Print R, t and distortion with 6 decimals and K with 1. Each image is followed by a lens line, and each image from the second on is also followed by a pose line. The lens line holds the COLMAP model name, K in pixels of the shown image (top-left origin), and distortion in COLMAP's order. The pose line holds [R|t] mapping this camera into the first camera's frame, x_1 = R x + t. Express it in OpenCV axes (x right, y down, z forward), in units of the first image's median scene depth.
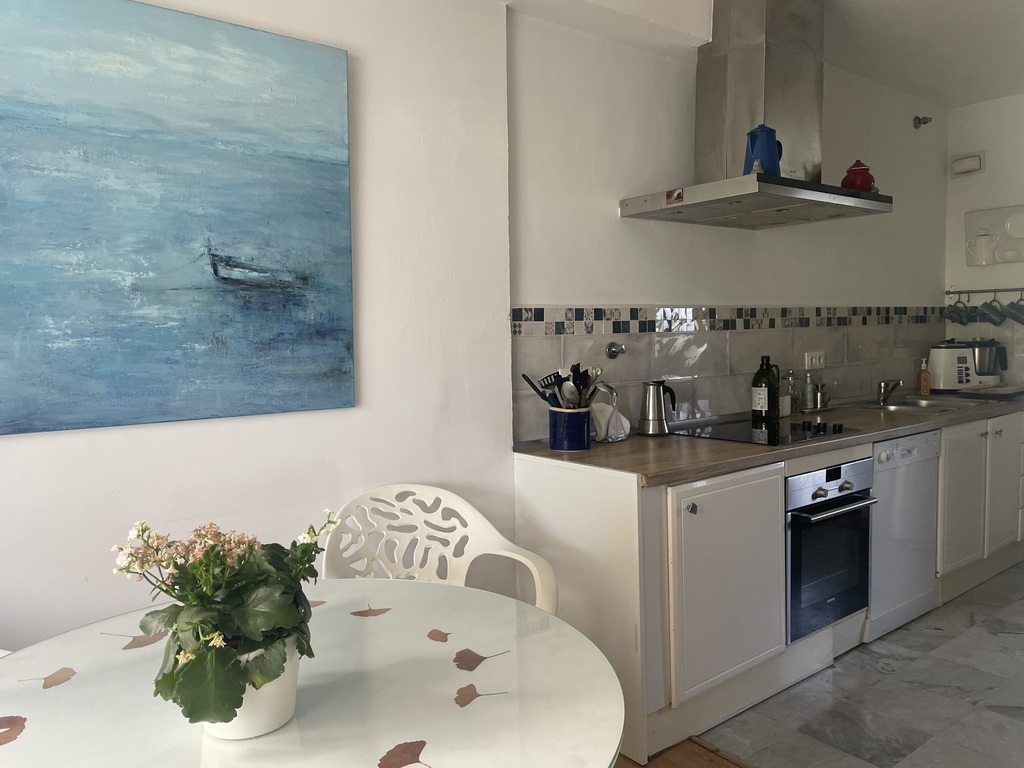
lens RADIAL K [[792.3, 0, 512.0], [0, 792.3, 384.0], [0, 0, 1]] dist [0.102404, -0.148373]
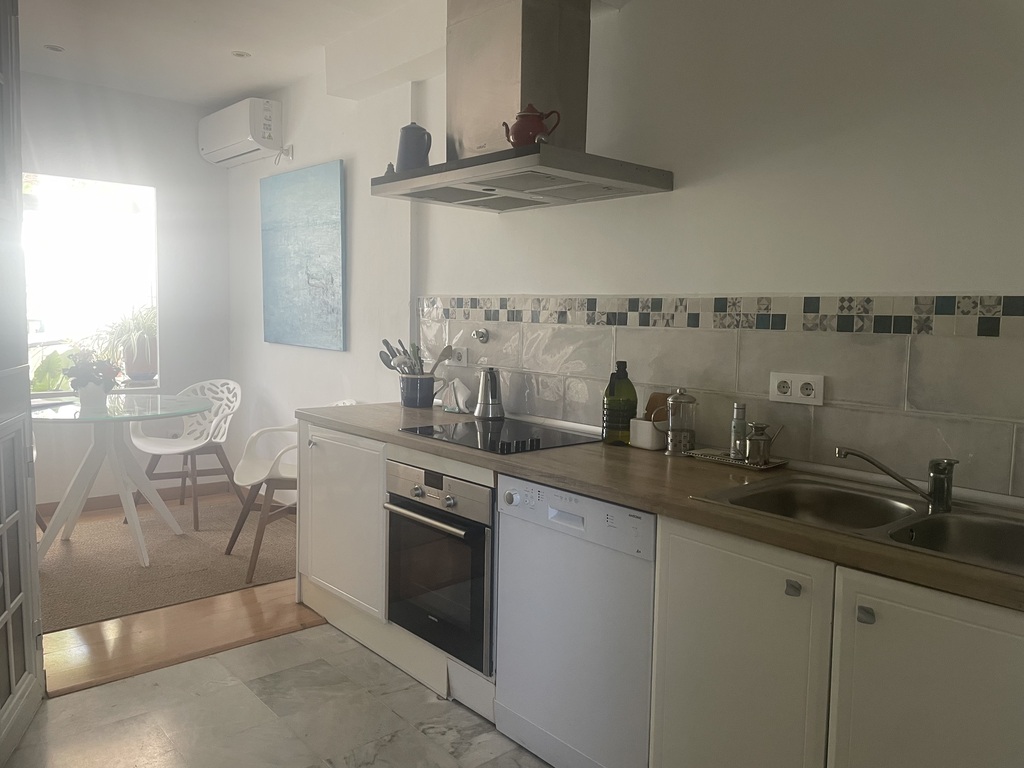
lens RADIAL K [[792.3, 0, 512.0], [0, 792.3, 384.0], [0, 0, 1]] dist [0.102404, -0.148373]
pose [[0.014948, 0.107016, -0.994145, 1.066927], [-0.096588, 0.989761, 0.105092, -0.082679], [0.995212, 0.094452, 0.025131, 0.874420]]
